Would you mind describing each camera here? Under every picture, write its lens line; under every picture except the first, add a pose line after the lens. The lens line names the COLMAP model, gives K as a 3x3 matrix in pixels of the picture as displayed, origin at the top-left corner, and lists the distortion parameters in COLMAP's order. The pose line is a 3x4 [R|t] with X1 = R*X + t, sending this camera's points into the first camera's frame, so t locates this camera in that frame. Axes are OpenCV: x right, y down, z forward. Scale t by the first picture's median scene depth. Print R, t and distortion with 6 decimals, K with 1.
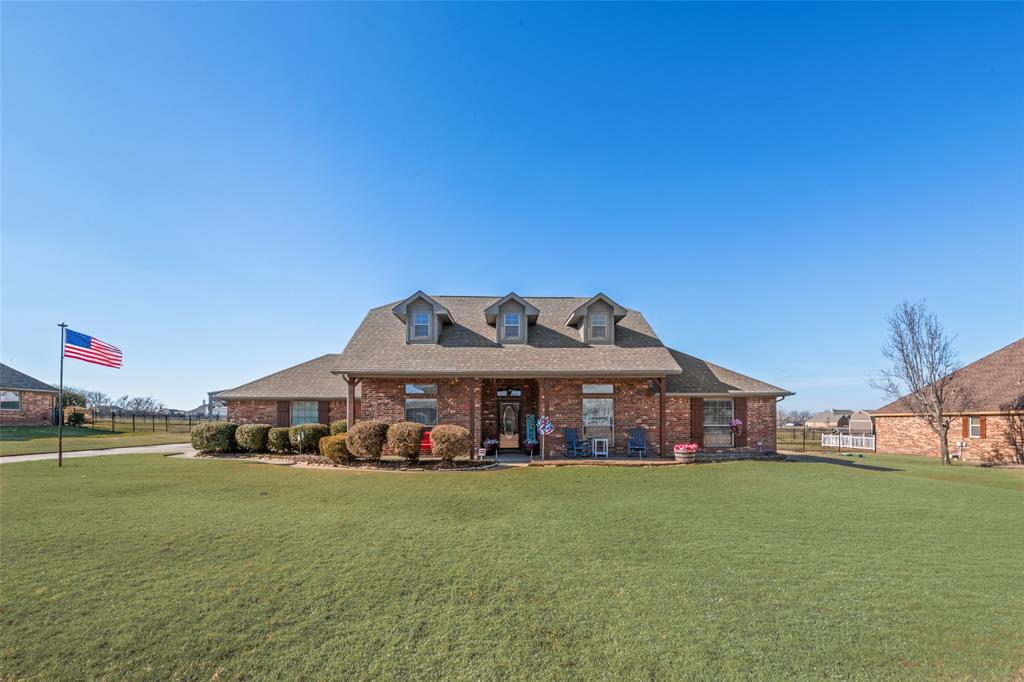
lens RADIAL K [[469.6, 0, 513.9], [0, 469.6, 420.8], [0, 0, 1]] dist [-0.002156, -0.000619]
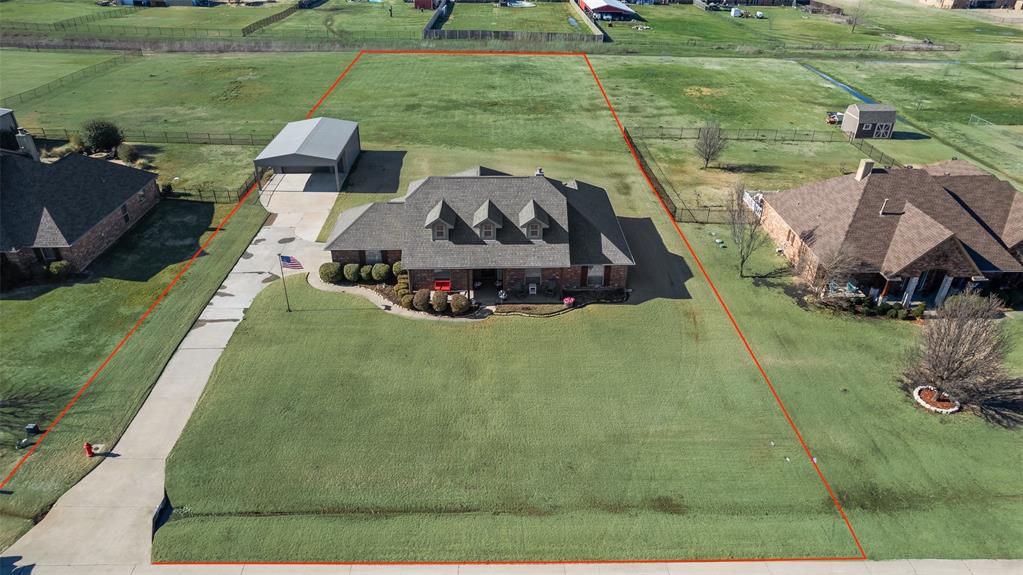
lens RADIAL K [[694.4, 0, 506.5], [0, 694.4, 283.5], [0, 0, 1]] dist [-0.076601, 0.067540]
pose [[0.999840, 0.009438, -0.015209, 0.114280], [-0.000641, 0.868023, 0.496524, -1.397304], [0.017888, -0.496435, 0.867890, -1.514497]]
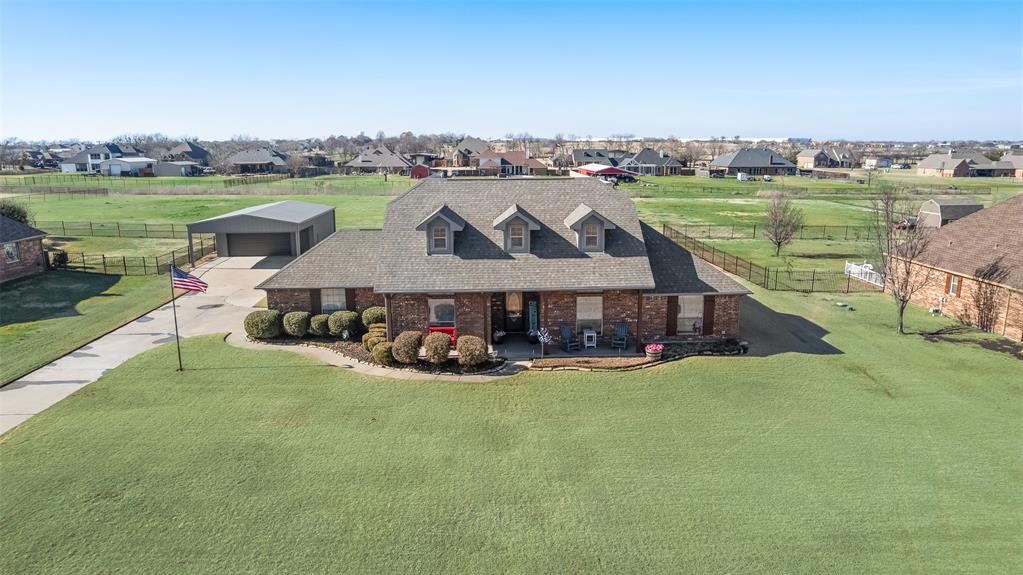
lens RADIAL K [[694.4, 0, 506.5], [0, 694.4, 283.5], [0, 0, 1]] dist [-0.076601, 0.067540]
pose [[0.999961, -0.007131, -0.005125, -0.021971], [0.008030, 0.978723, 0.205030, -0.445511], [0.003554, -0.205063, 0.978742, -0.713205]]
